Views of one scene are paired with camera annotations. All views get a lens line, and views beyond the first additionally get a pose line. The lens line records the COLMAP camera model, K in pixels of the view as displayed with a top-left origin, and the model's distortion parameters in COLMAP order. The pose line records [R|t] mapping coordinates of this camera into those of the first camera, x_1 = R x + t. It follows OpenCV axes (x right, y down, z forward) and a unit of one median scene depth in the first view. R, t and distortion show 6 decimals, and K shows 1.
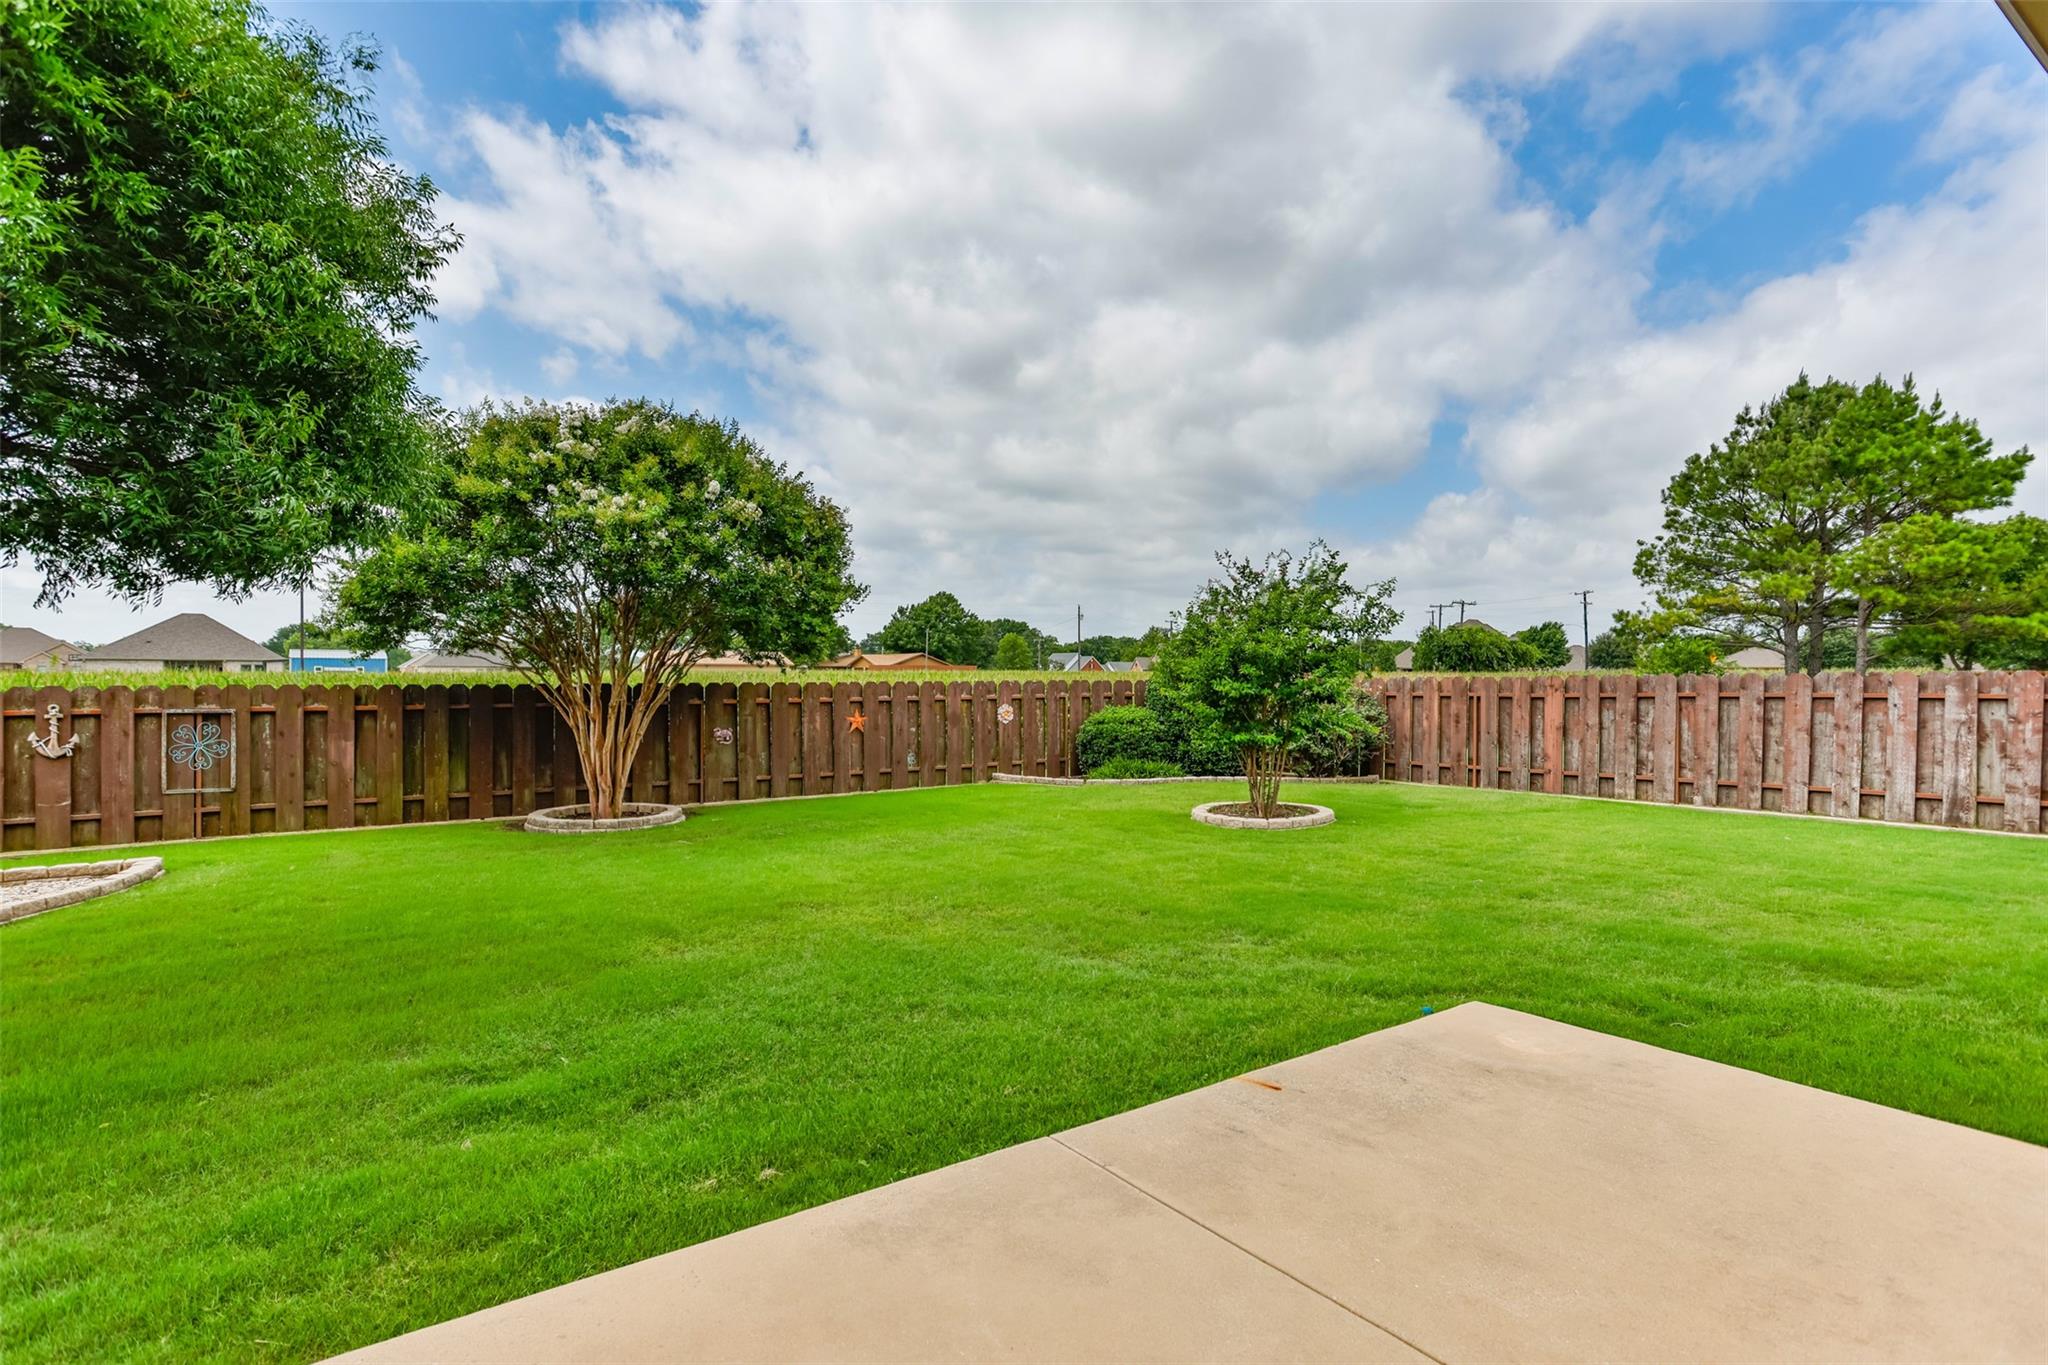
lens RADIAL K [[982.3, 0, 1023.3], [0, 982.3, 681.3], [0, 0, 1]] dist [0.004440, 0.007686]
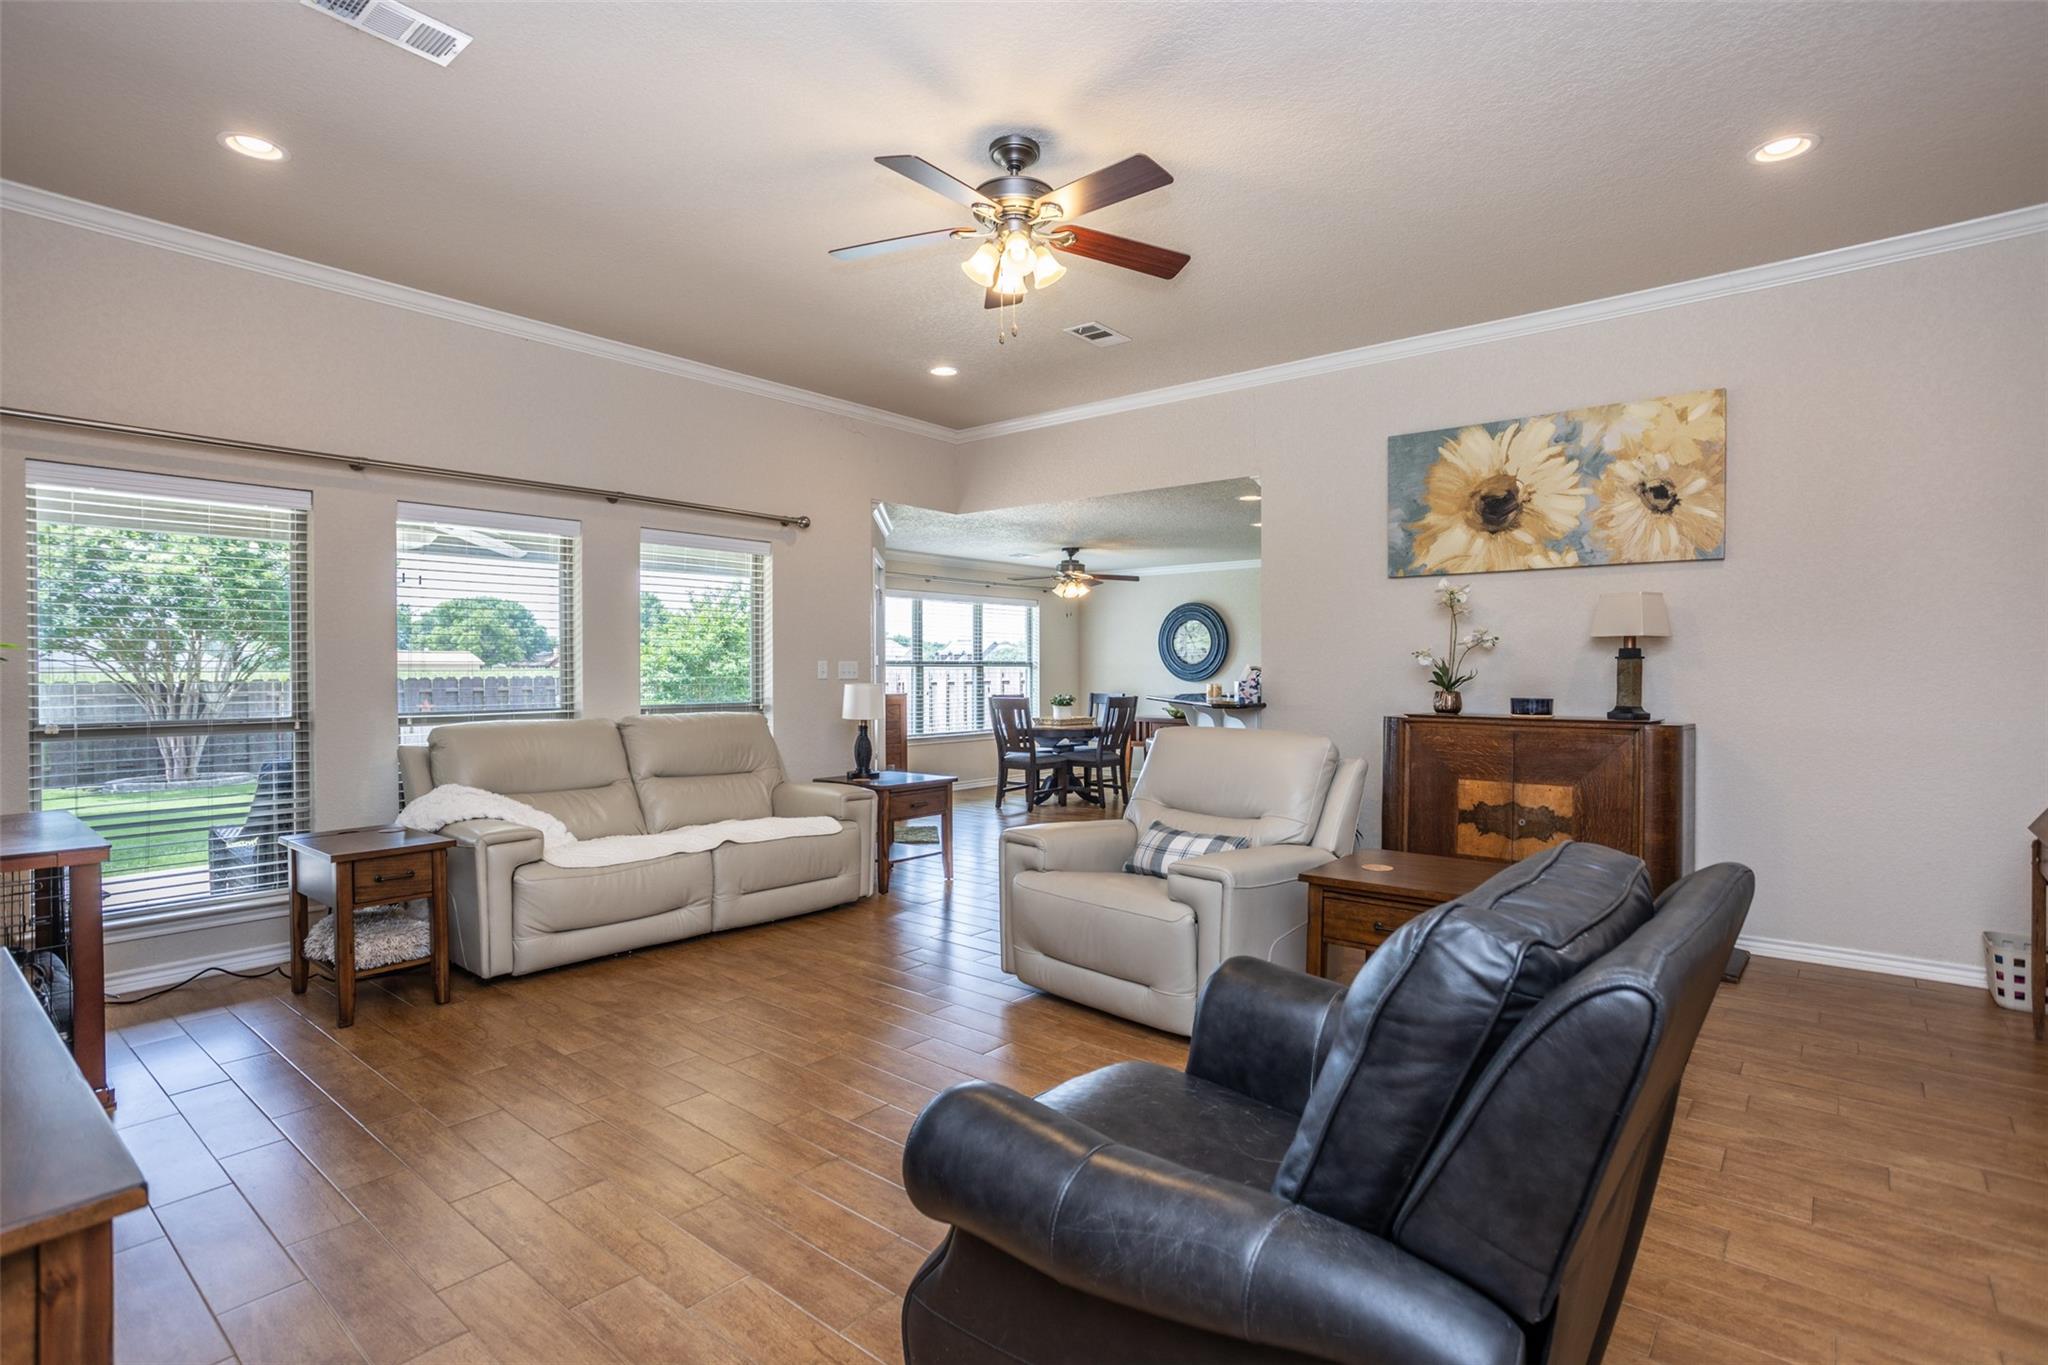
lens RADIAL K [[982.3, 0, 1023.4], [0, 982.3, 682.3], [0, 0, 1]] dist [0.004440, 0.007686]
pose [[0.967146, -0.007652, 0.254107, 0.488187], [0.007036, 0.999970, 0.003333, 0.017220], [-0.254125, -0.001436, 0.967170, -0.827097]]
